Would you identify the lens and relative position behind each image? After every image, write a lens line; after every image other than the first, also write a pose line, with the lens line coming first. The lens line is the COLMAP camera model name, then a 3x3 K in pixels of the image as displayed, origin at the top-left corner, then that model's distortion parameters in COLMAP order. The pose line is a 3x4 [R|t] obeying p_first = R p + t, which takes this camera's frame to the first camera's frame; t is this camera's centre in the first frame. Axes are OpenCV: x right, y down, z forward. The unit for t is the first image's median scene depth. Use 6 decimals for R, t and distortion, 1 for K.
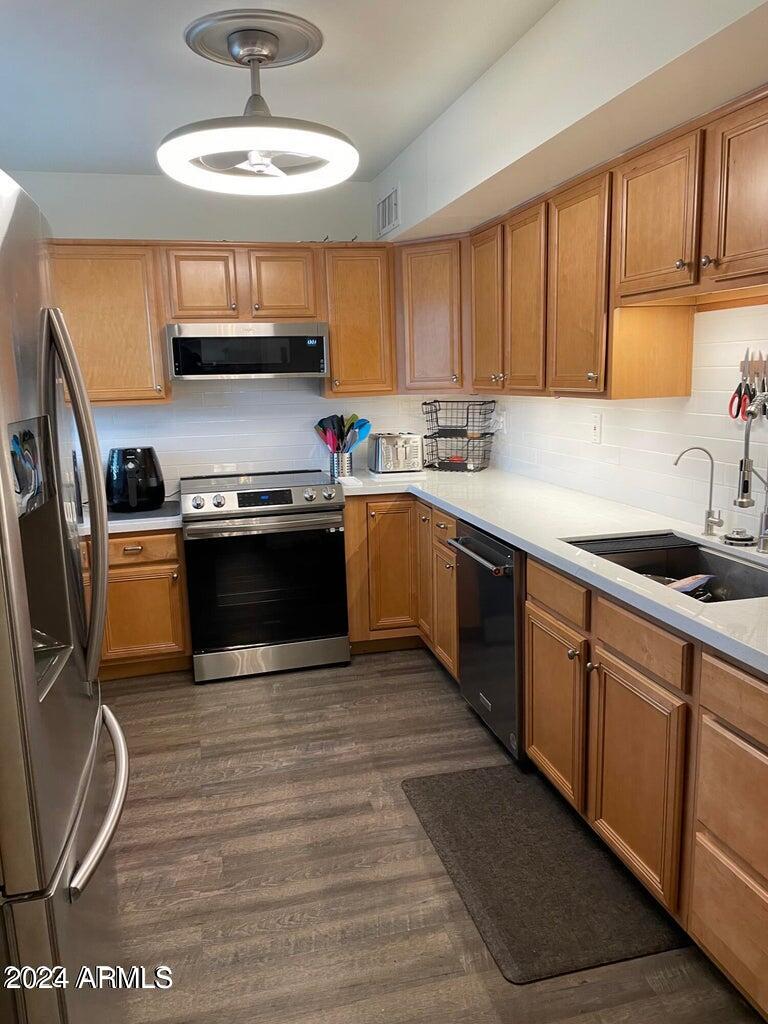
lens RADIAL K [[781.9, 0, 394.3], [0, 781.9, 513.9], [0, 0, 1]] dist [0.117293, -0.146821]
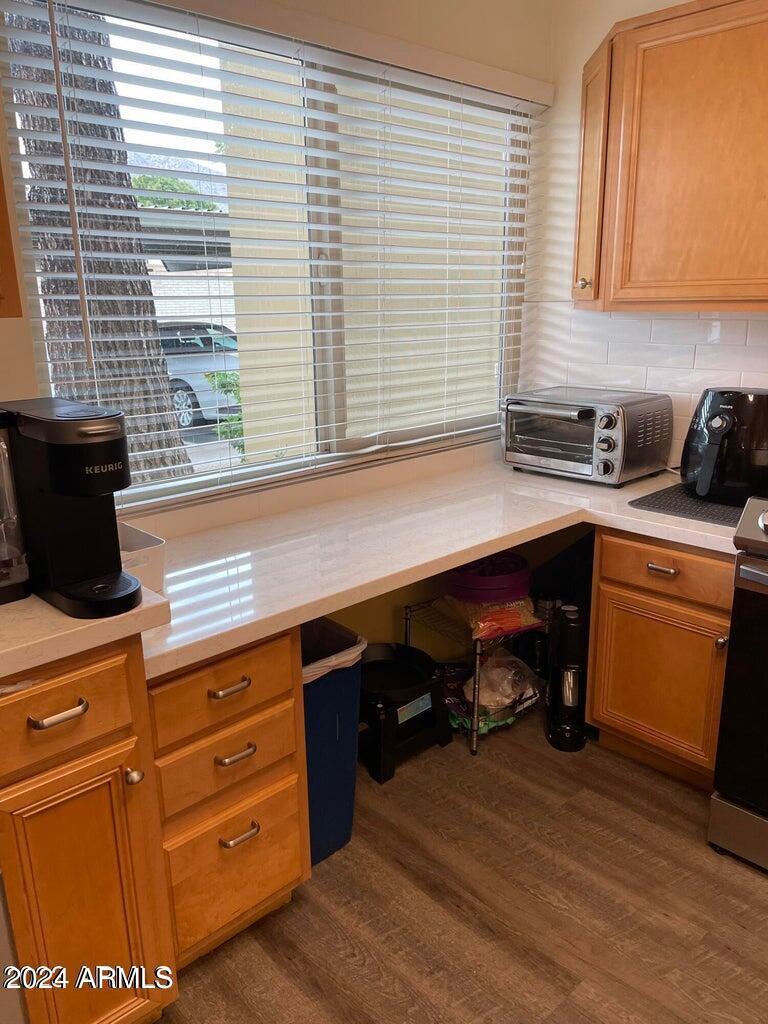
lens RADIAL K [[781.9, 0, 394.3], [0, 781.9, 513.9], [0, 0, 1]] dist [0.117293, -0.146821]
pose [[0.480105, 0.265168, -0.836173, 0.045640], [-0.168873, 0.963326, 0.208529, -0.085160], [0.860803, 0.041091, 0.507278, 0.572040]]
